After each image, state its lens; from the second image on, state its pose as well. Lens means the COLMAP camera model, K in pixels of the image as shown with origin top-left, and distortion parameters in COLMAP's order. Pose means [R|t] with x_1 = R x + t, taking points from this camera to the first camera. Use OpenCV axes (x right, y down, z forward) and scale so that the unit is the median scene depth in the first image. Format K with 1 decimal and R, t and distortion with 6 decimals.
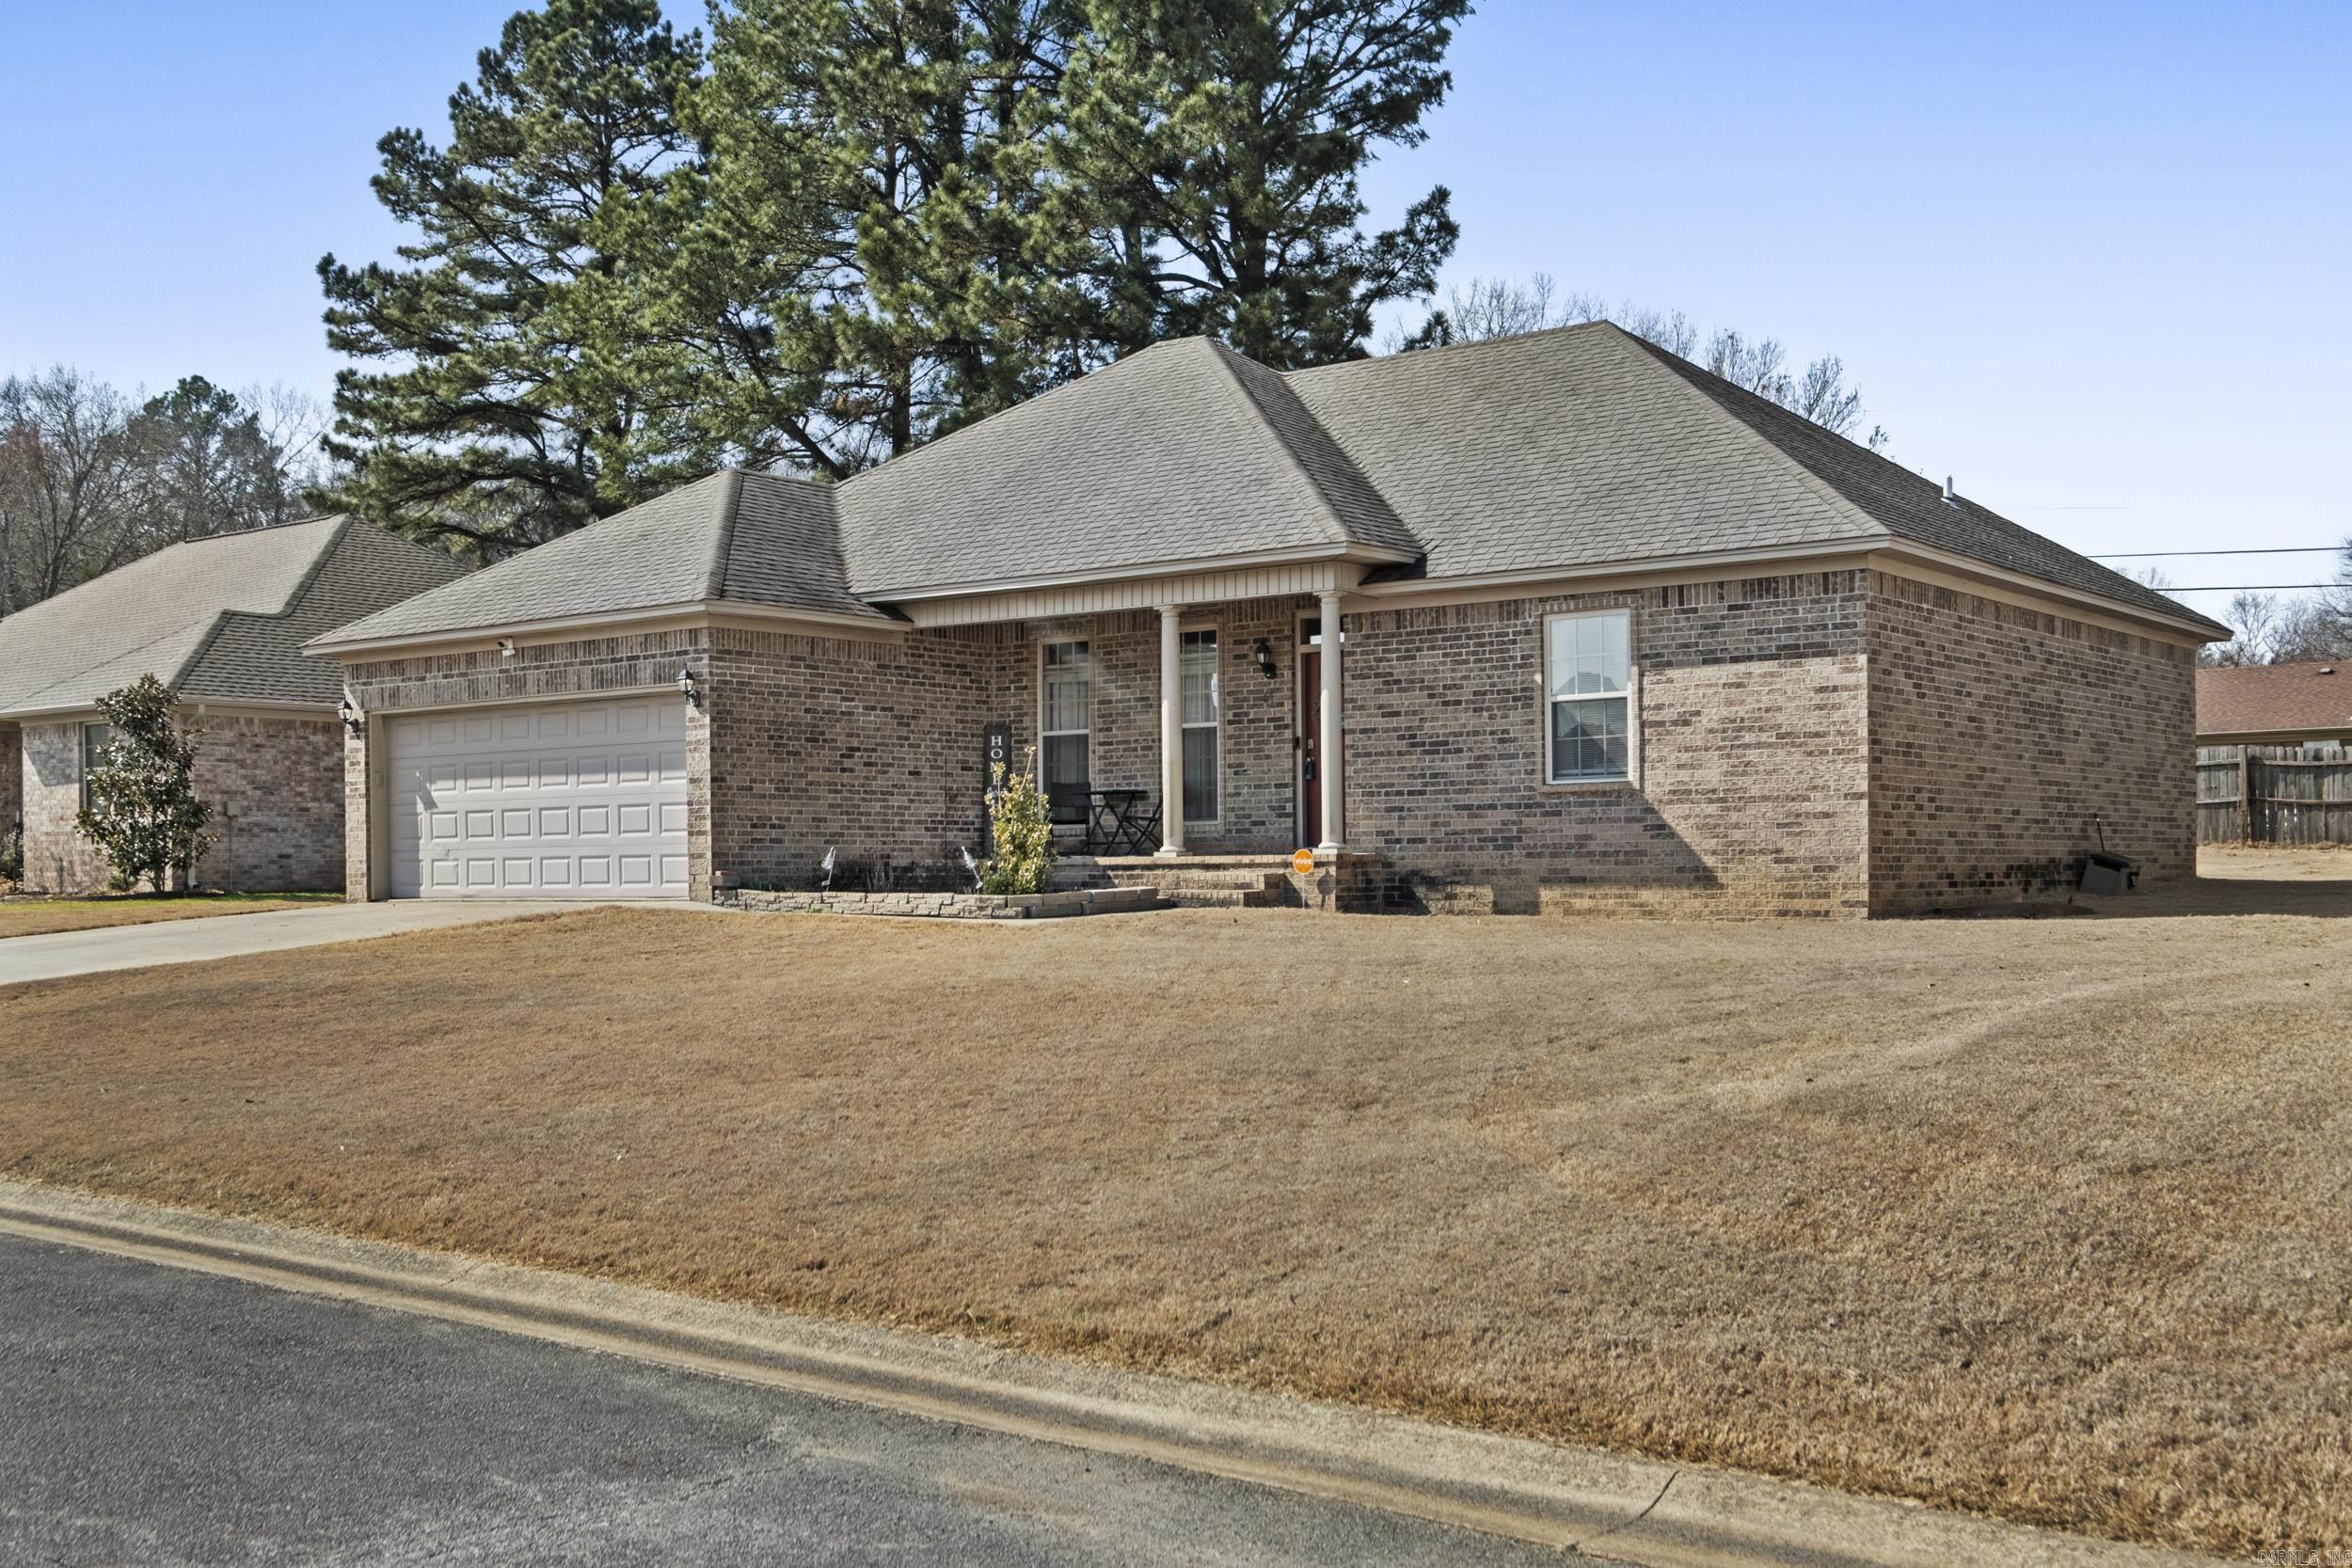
lens RADIAL K [[2367.1, 0, 1176.0], [0, 2367.1, 784.0], [0, 0, 1]] dist [-0.011972, 0.000842]
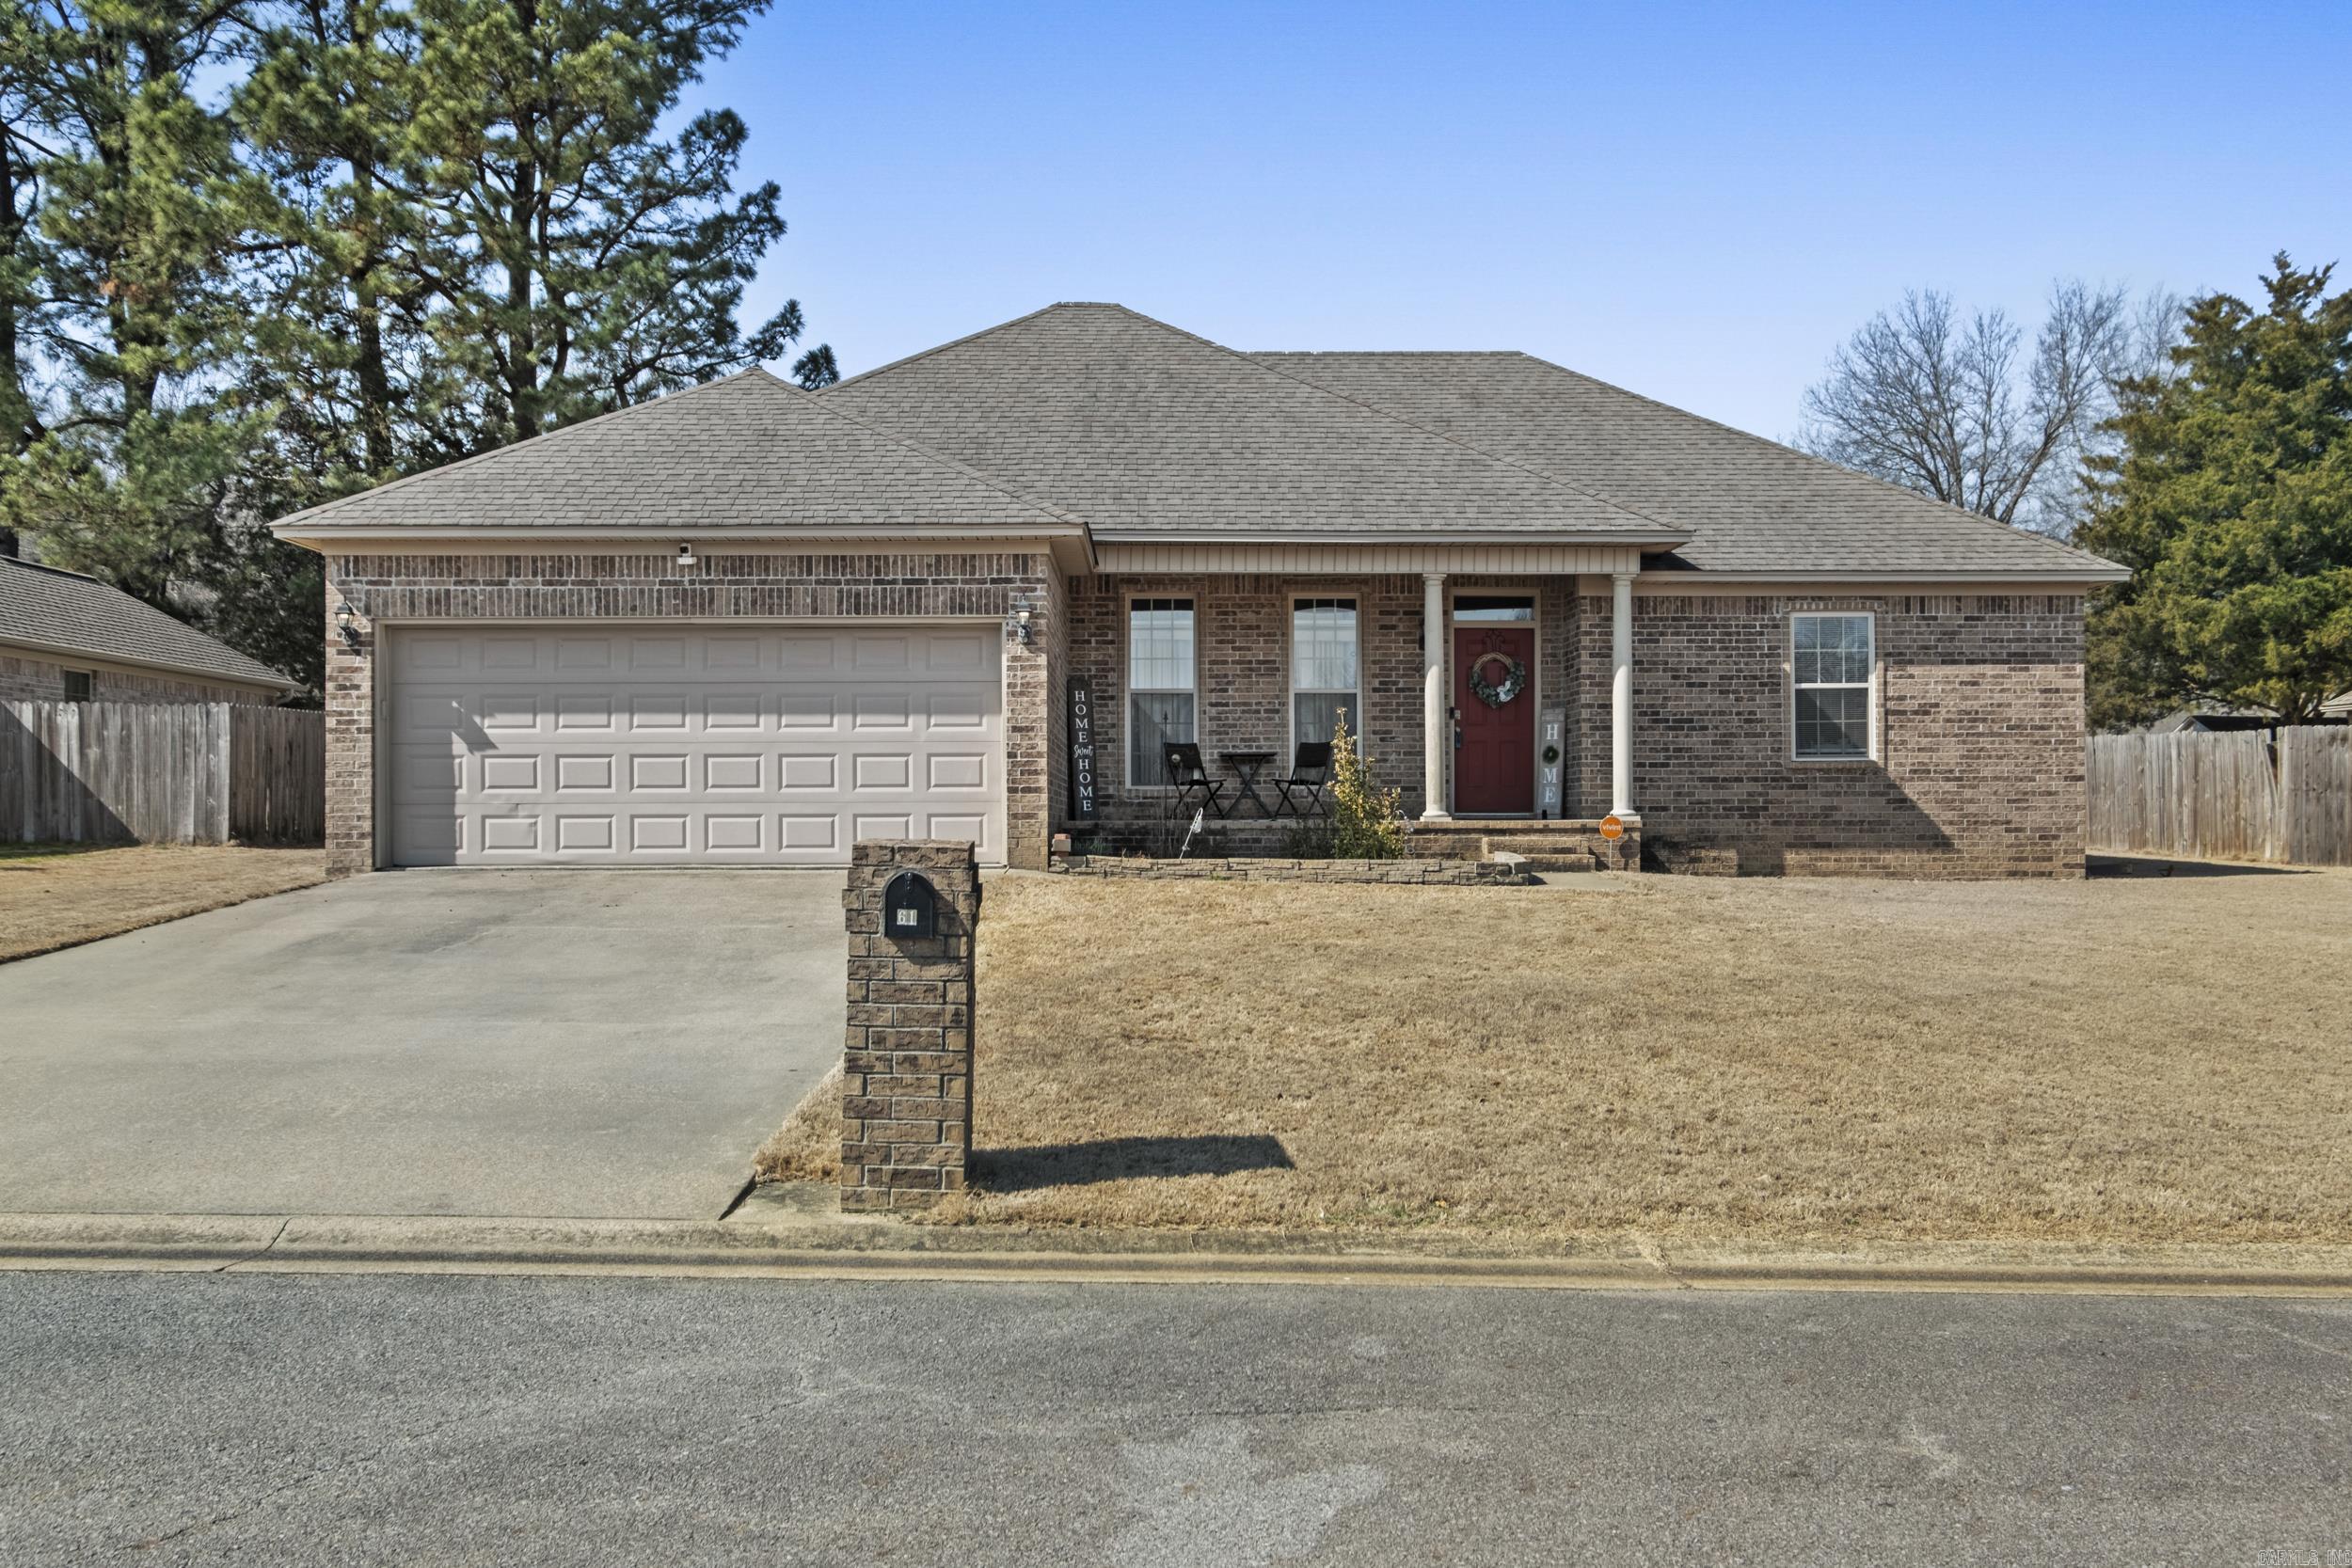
lens RADIAL K [[1993.5, 0, 1176.0], [0, 1993.5, 784.0], [0, 0, 1]] dist [-0.007125, 0.002204]
pose [[0.796244, 0.019356, 0.604666, -0.658032], [-0.028620, 0.999574, 0.005690, 0.014200], [-0.604298, -0.021836, 0.796459, 0.416895]]
